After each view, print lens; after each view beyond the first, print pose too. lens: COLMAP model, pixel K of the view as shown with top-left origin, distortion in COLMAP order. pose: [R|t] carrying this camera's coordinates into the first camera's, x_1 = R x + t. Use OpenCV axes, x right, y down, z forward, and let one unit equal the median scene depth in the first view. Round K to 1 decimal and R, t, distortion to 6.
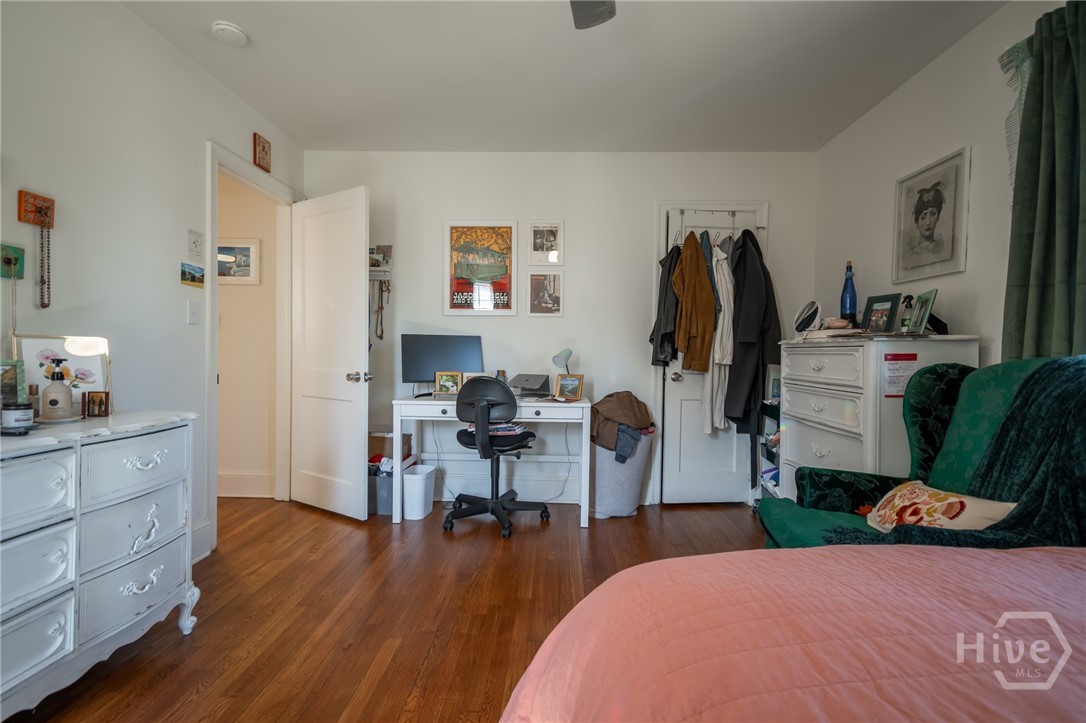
lens RADIAL K [[480.3, 0, 545.1], [0, 480.3, 362.5], [0, 0, 1]] dist [0.009220, -0.004591]
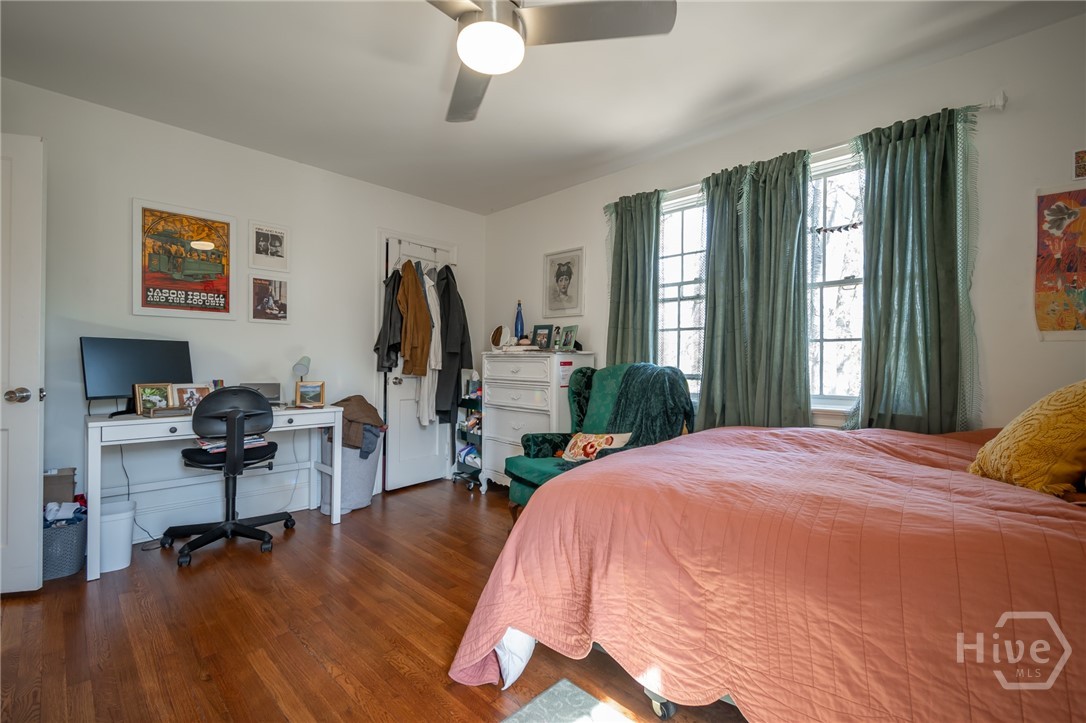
lens RADIAL K [[480.3, 0, 546.0], [0, 480.3, 363.3], [0, 0, 1]] dist [0.009220, -0.004591]
pose [[0.676889, -0.006796, 0.736053, -0.384899], [0.012517, 0.999919, -0.002279, -0.006355], [-0.735978, 0.010756, 0.676920, -0.073494]]
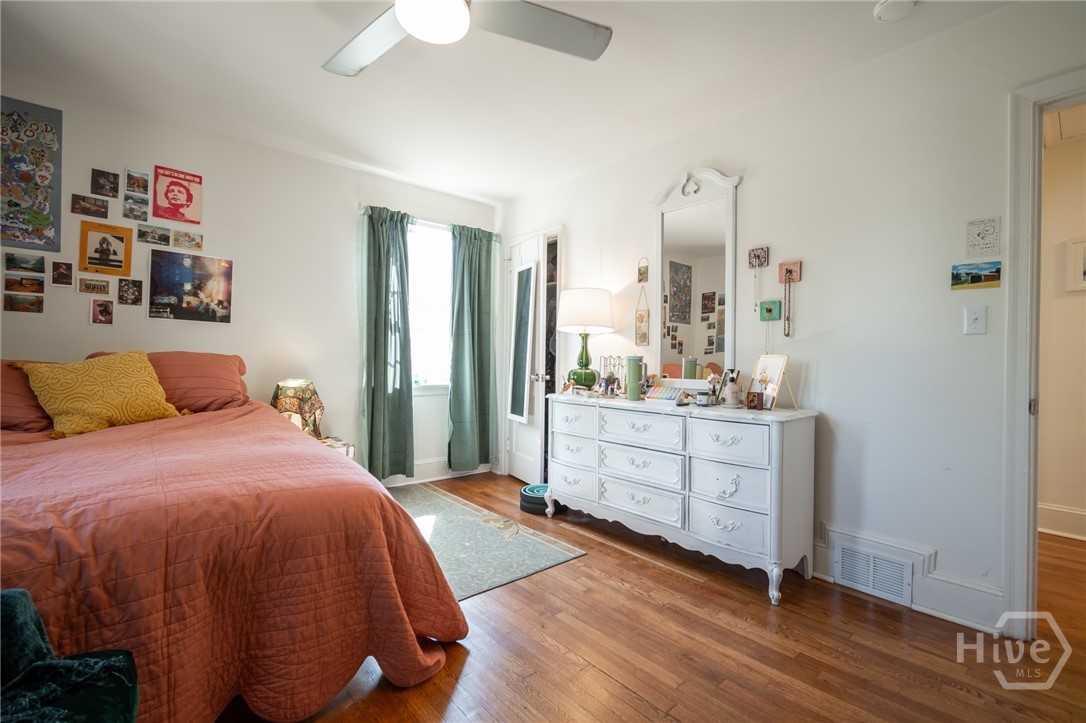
lens RADIAL K [[480.3, 0, 543.4], [0, 480.3, 361.3], [0, 0, 1]] dist [0.009220, -0.004591]
pose [[-0.738111, -0.024299, -0.674241, 0.294256], [-0.033655, 0.999433, 0.000825, -0.007896], [0.673839, 0.023300, -0.738511, 0.899775]]
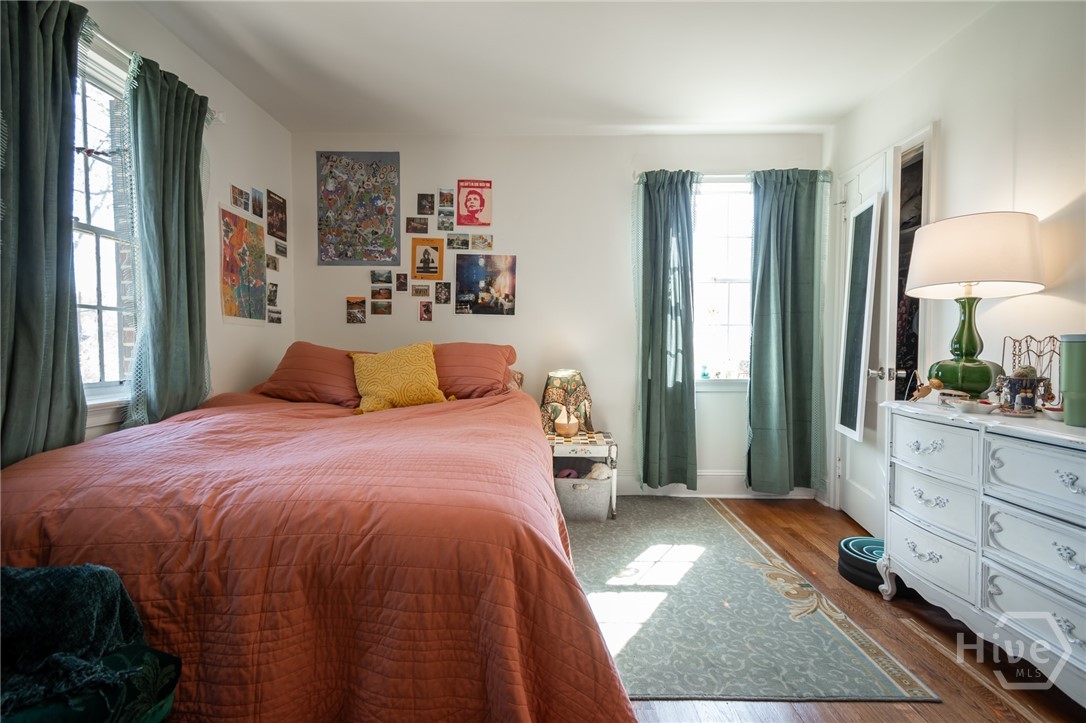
lens RADIAL K [[480.3, 0, 542.4], [0, 480.3, 361.5], [0, 0, 1]] dist [0.009220, -0.004591]
pose [[-0.999778, -0.016939, -0.012566, 0.030710], [-0.017444, 0.998997, 0.041234, -0.007297], [0.011855, 0.041444, -0.999070, 0.765689]]
